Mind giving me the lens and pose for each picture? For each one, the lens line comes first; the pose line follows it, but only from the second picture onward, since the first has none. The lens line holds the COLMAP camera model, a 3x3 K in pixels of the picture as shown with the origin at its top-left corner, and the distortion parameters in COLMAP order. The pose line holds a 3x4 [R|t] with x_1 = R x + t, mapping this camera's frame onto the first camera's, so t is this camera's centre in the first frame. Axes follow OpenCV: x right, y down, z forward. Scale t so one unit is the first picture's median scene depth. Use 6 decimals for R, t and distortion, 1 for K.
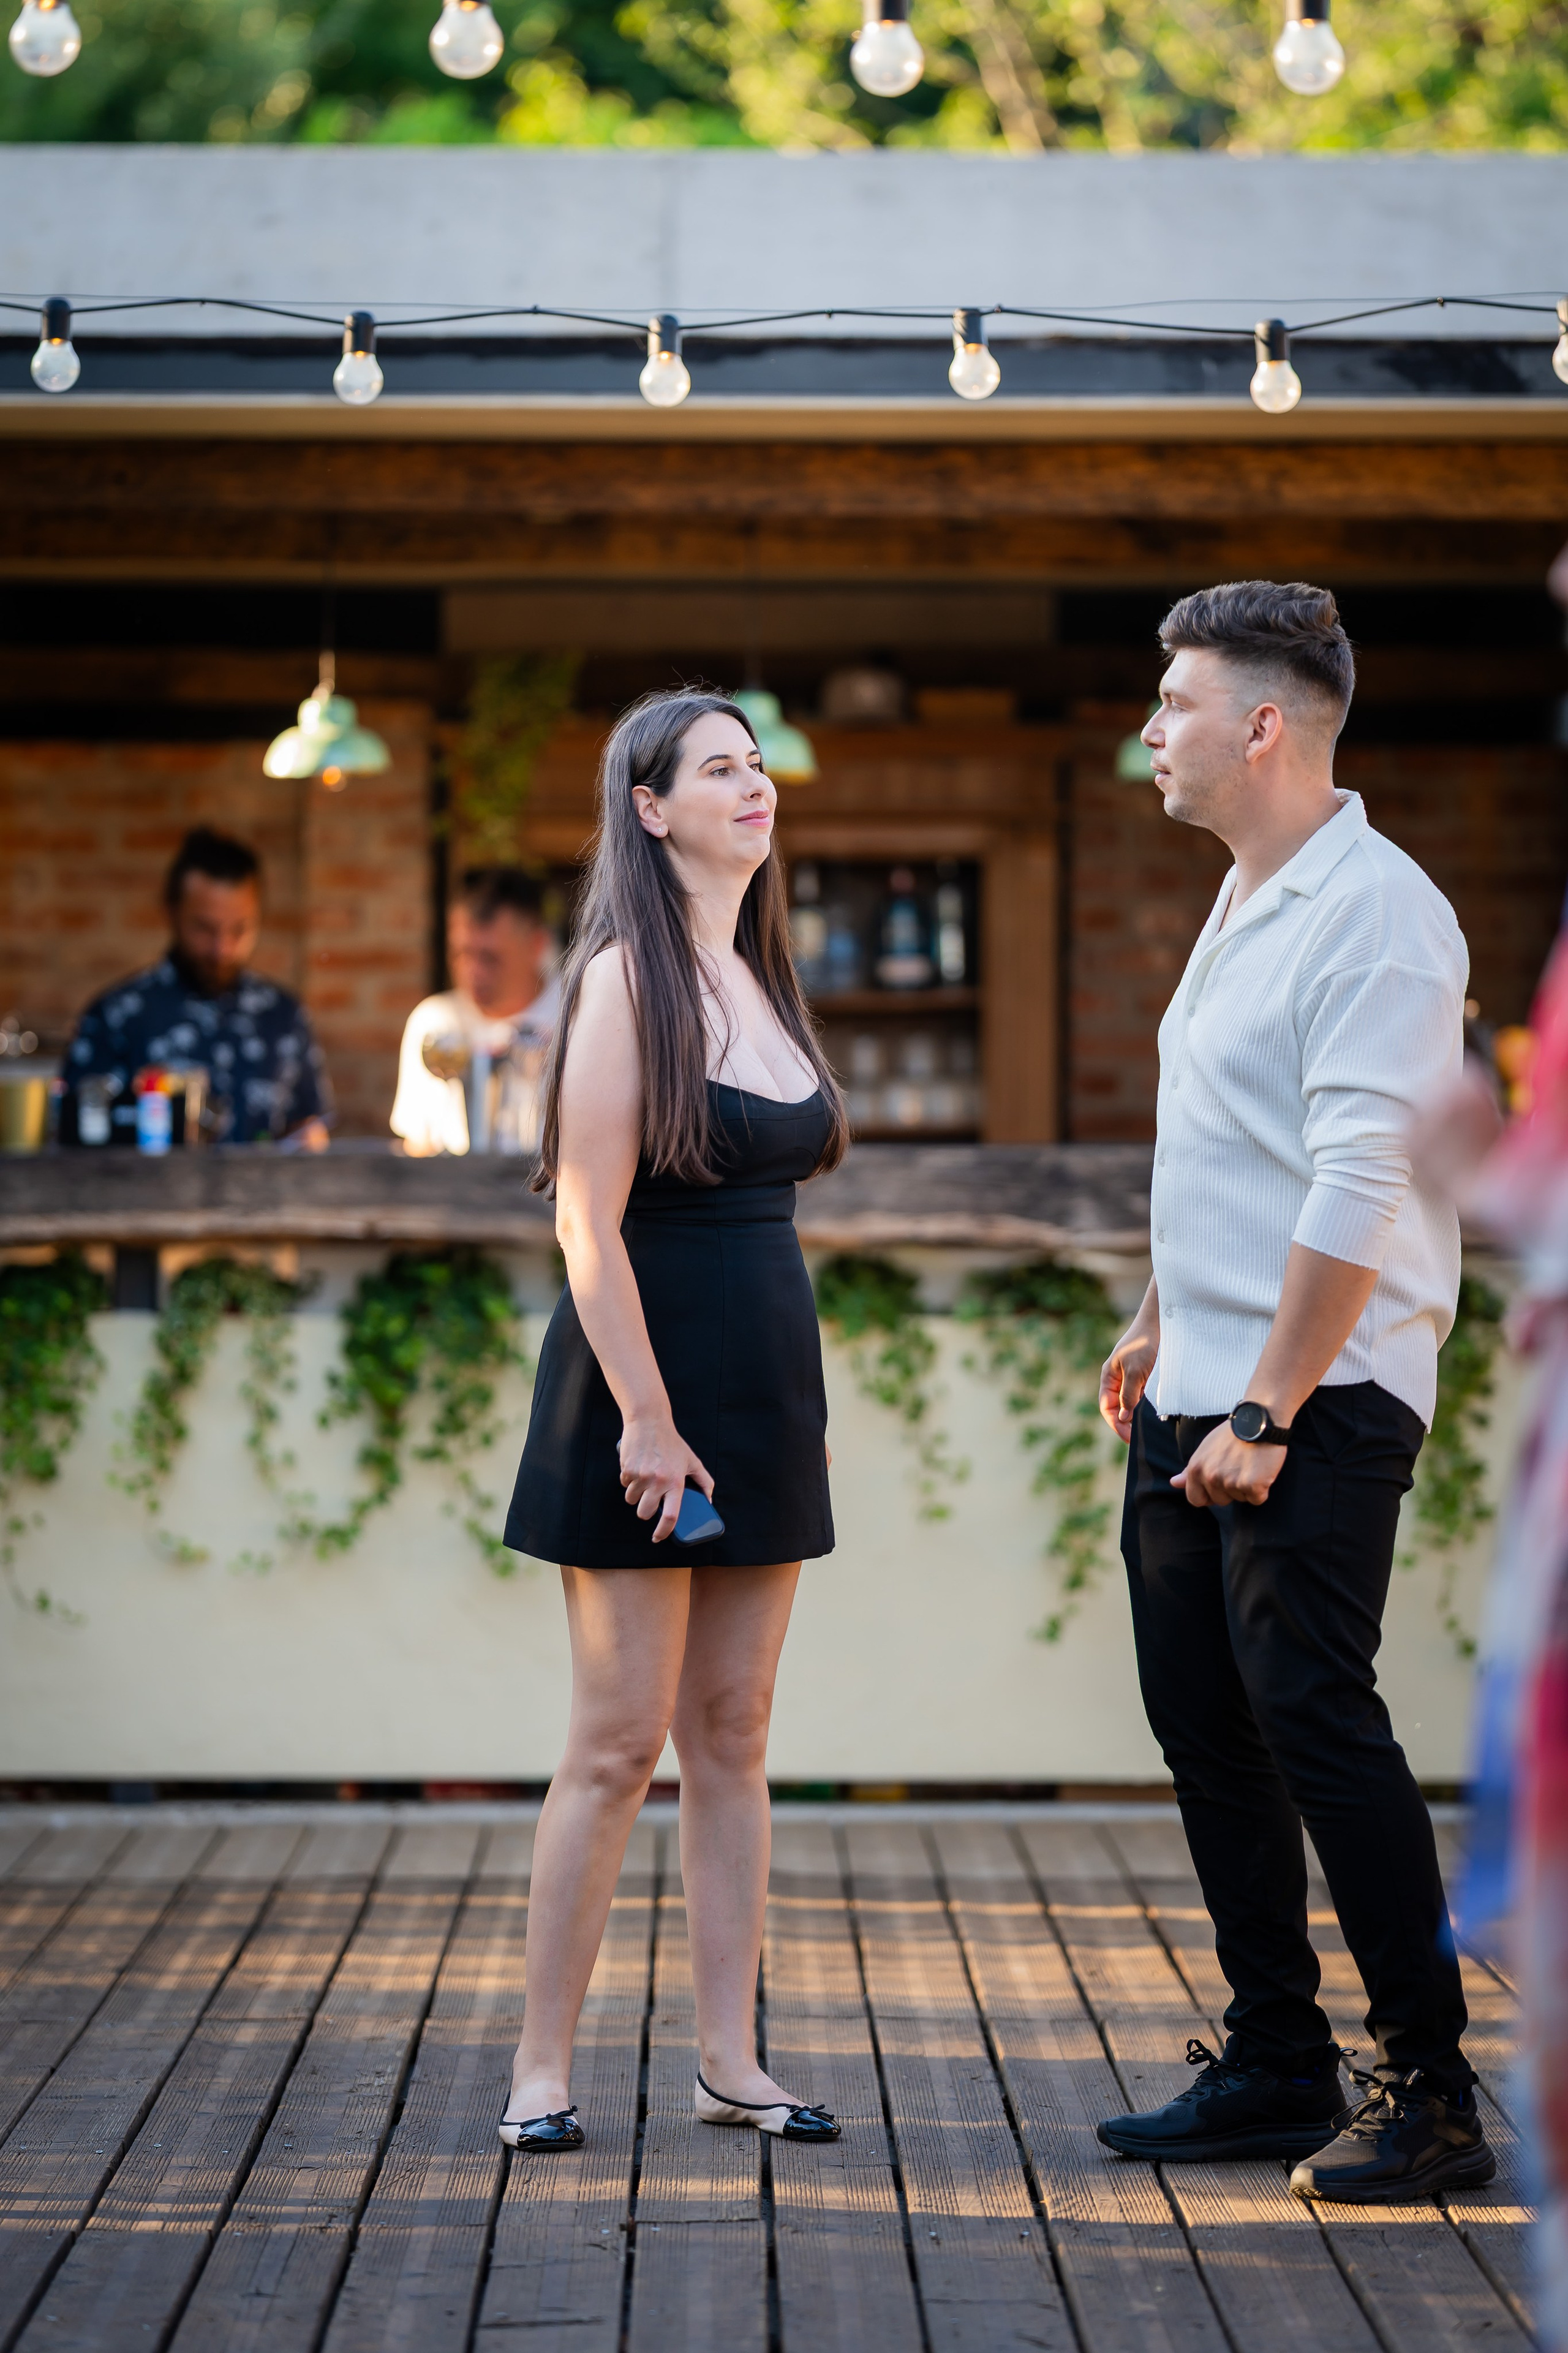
lens RADIAL K [[10295.5, 0, 781.8], [0, 10295.5, 1161.0], [0, 0, 1]] dist [0.234102, 0.000000]
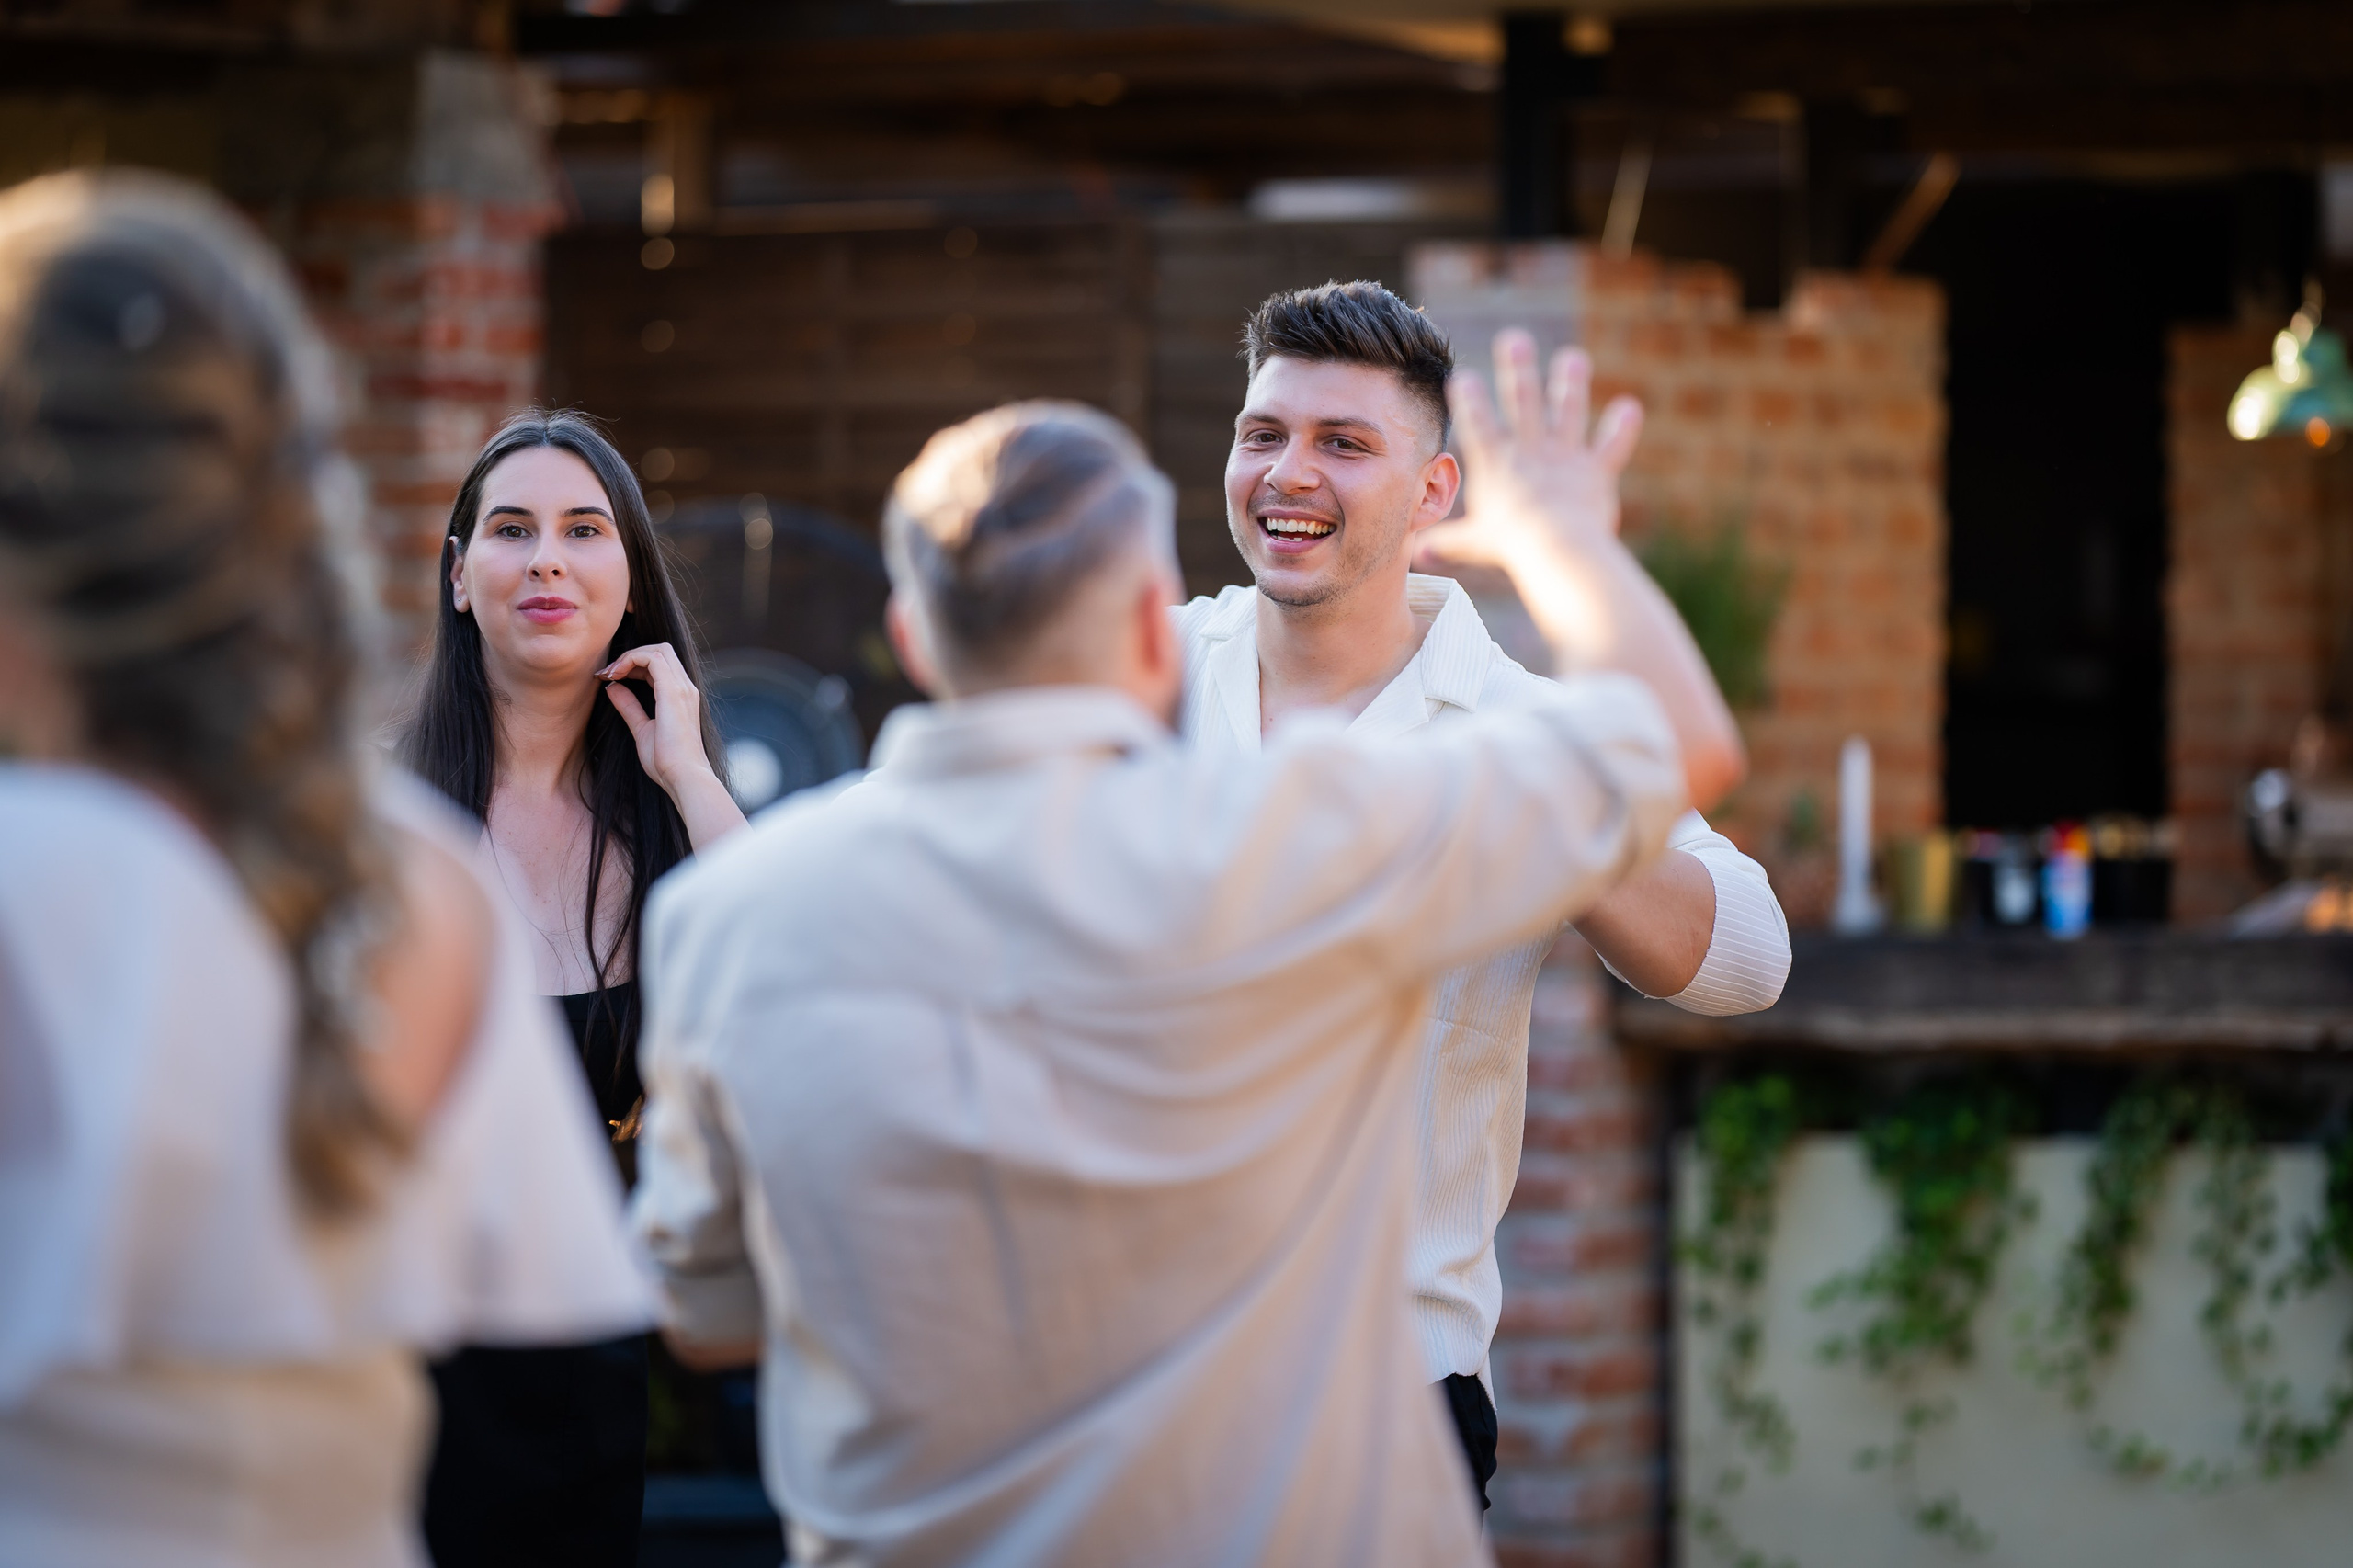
lens RADIAL K [[10296.2, 0, 1166.8], [0, 10296.2, 763.7], [0, 0, 1]] dist [0.234102, 0.000000]
pose [[0.862147, 0.002554, -0.506651, 0.267098], [0.002249, 0.999958, 0.008868, -0.020223], [0.506653, -0.008785, 0.862106, 0.307259]]
